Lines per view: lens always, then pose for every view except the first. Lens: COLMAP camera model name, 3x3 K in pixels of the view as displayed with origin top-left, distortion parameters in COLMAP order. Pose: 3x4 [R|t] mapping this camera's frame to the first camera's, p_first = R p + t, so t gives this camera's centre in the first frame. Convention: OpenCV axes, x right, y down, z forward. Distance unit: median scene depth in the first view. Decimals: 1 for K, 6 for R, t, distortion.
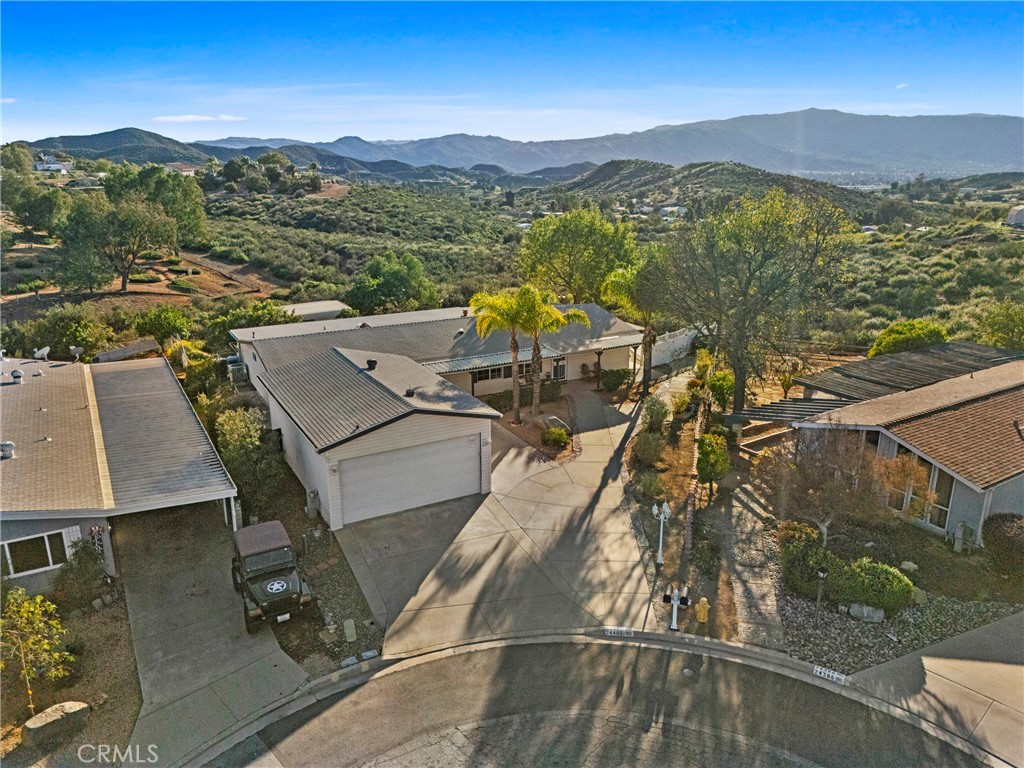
lens RADIAL K [[749.0, 0, 512.0], [0, 749.0, 384.0], [0, 0, 1]] dist [0.085702, -0.083083]
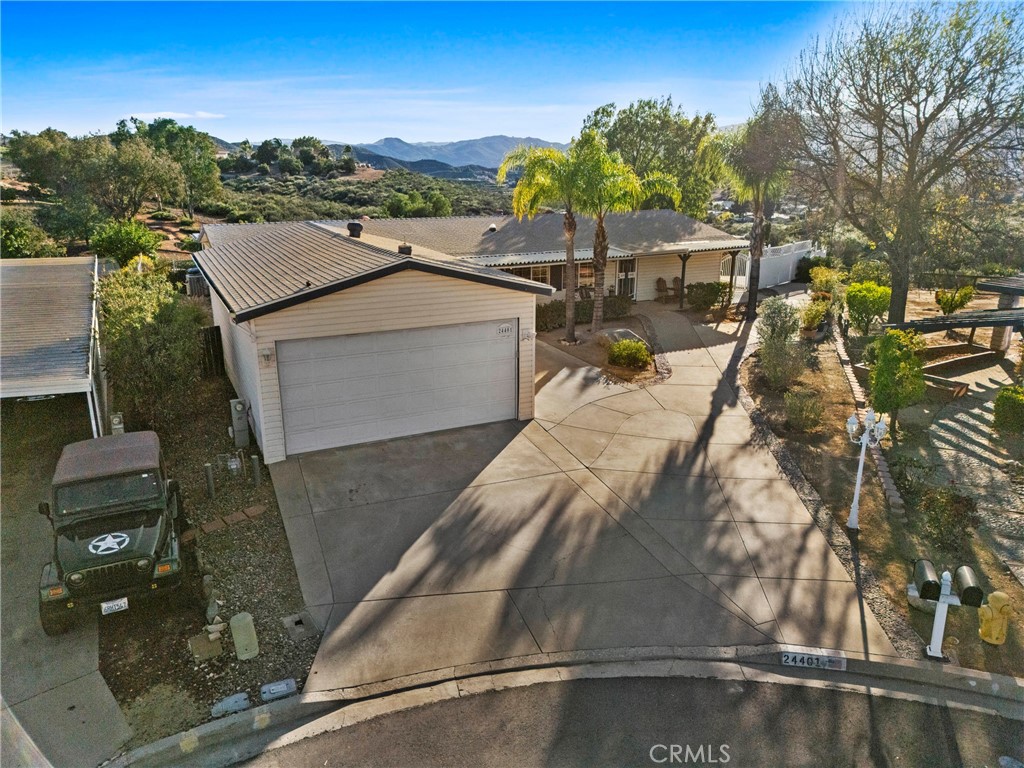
lens RADIAL K [[749.0, 0, 512.0], [0, 749.0, 384.0], [0, 0, 1]] dist [0.085702, -0.083083]
pose [[0.998762, 0.015905, -0.047122, -0.017168], [-0.016085, 0.999865, -0.003432, 0.114889], [0.047061, 0.004186, 0.998883, 0.367151]]
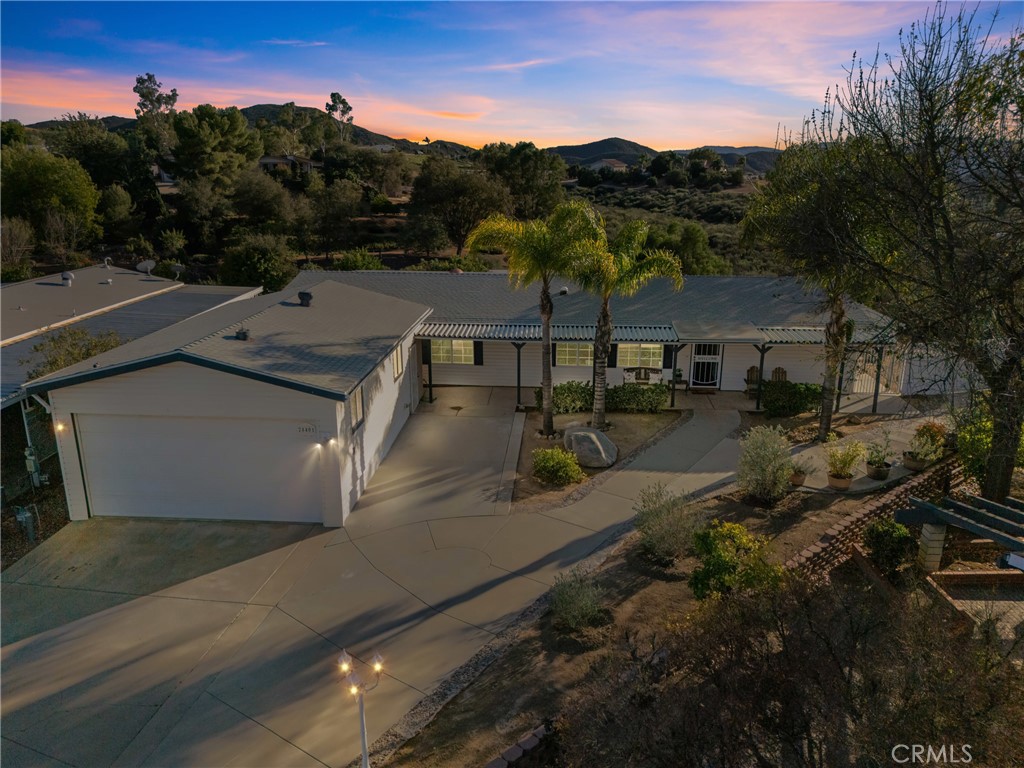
lens RADIAL K [[749.0, 0, 512.0], [0, 749.0, 384.0], [0, 0, 1]] dist [0.085702, -0.083083]
pose [[0.835097, 0.157259, -0.527146, 0.357715], [-0.163057, 0.985966, 0.035823, -0.005301], [0.525382, 0.056039, 0.849019, 0.554372]]
